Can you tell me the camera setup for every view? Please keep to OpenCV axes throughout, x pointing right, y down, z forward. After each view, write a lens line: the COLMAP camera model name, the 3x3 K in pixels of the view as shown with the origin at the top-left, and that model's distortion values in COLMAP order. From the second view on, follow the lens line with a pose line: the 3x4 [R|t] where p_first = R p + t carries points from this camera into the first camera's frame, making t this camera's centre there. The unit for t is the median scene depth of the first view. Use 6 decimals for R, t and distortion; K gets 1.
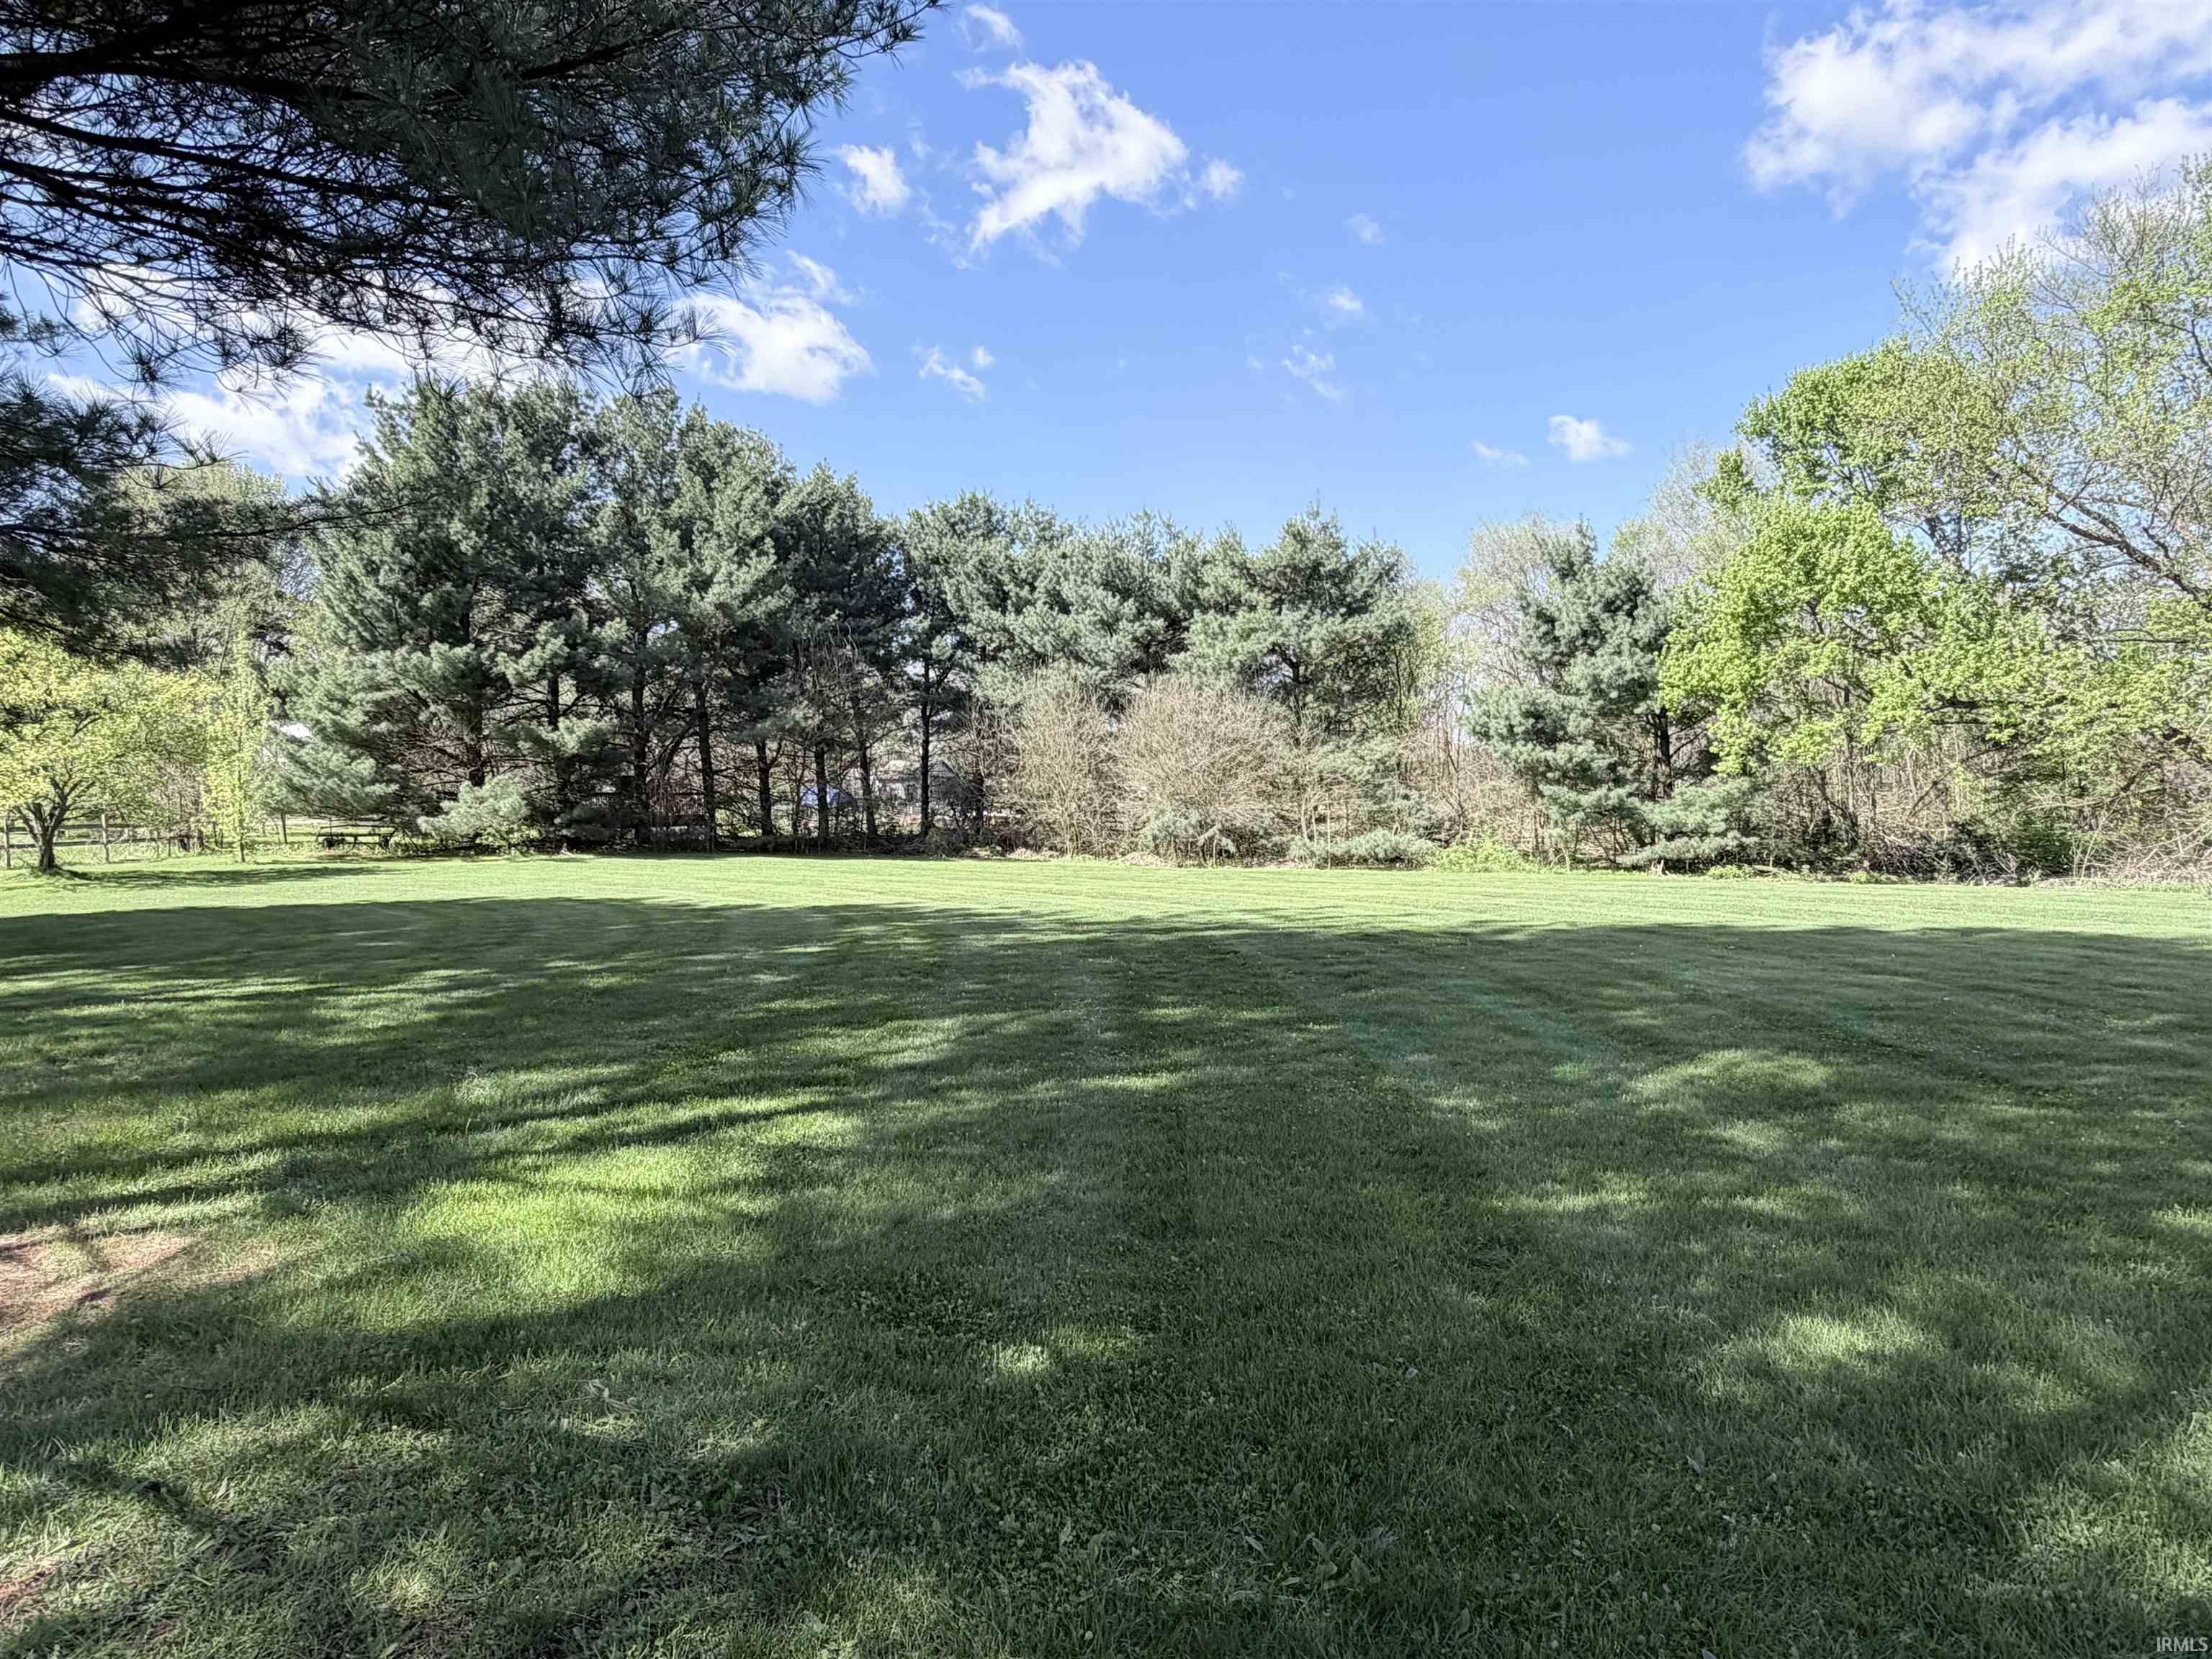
lens RADIAL K [[1368.6, 0, 1106.0], [0, 1368.6, 829.5], [0, 0, 1]] dist [0.002426, -0.001594]
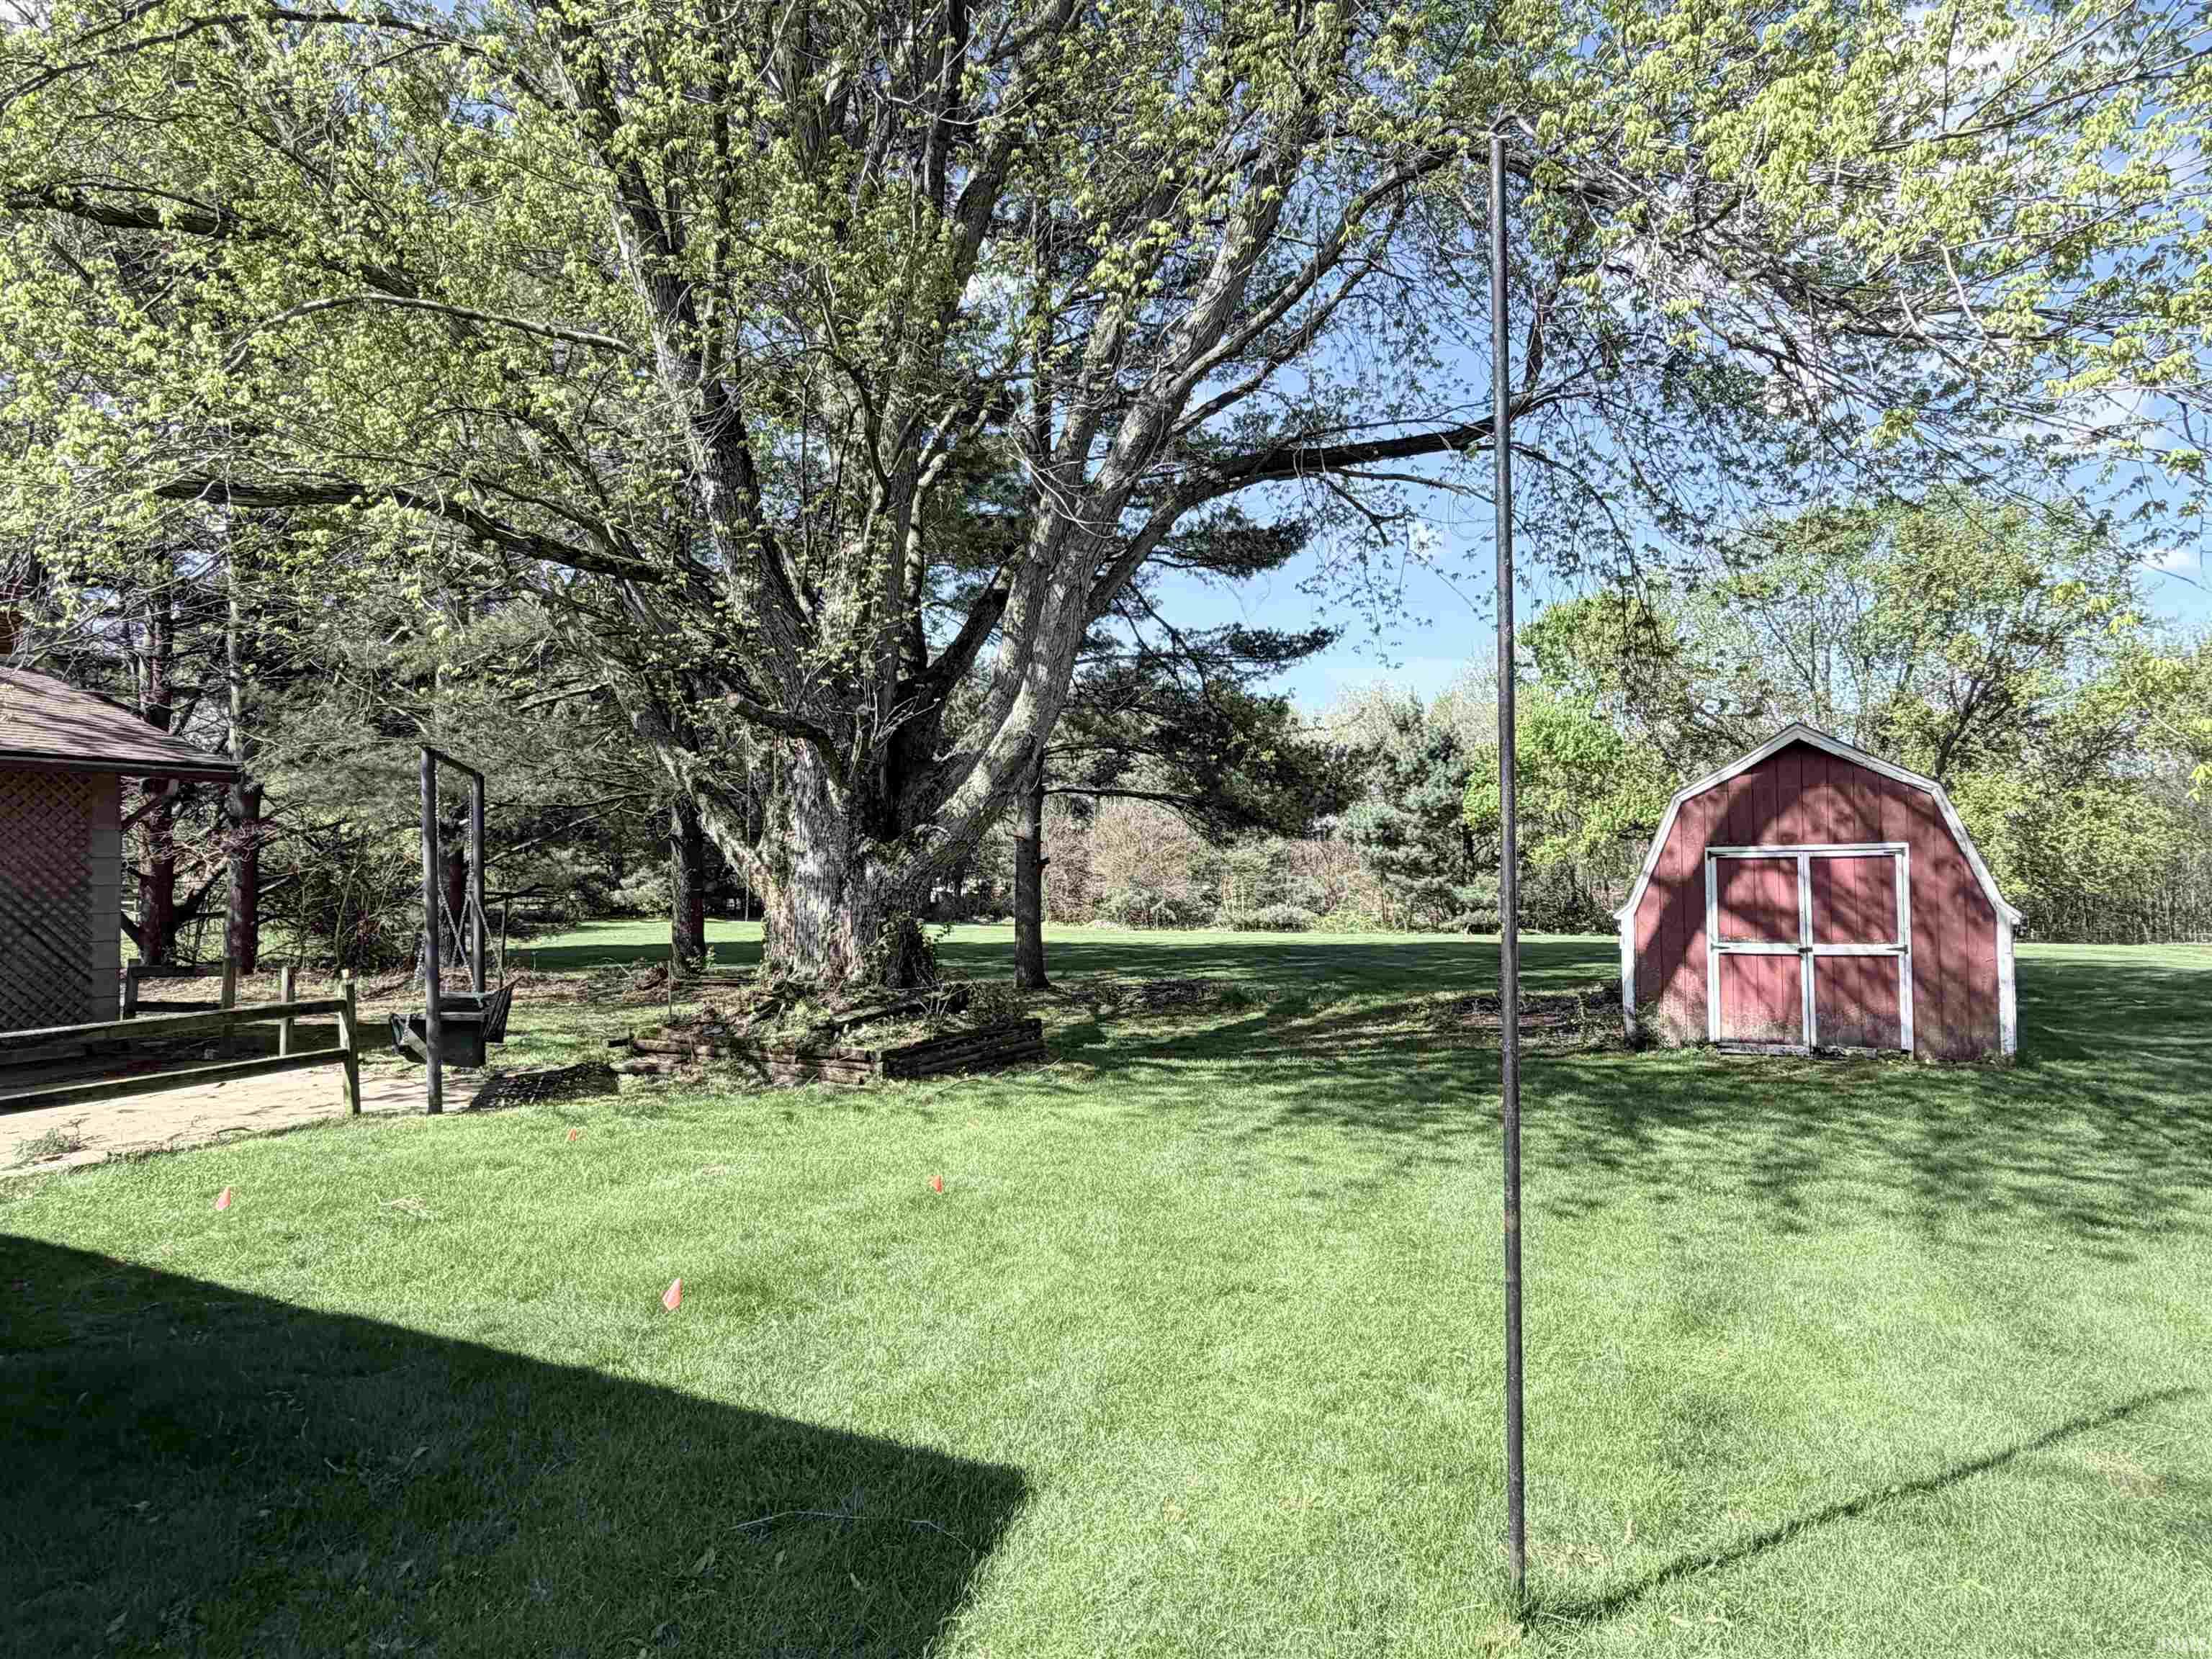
lens RADIAL K [[1368.6, 0, 1106.0], [0, 1368.6, 829.5], [0, 0, 1]] dist [0.002426, -0.001594]
pose [[0.993457, 0.011199, 0.113654, -0.148738], [-0.004784, 0.998388, -0.056559, 0.004236], [-0.114105, 0.055645, 0.991909, -0.420644]]
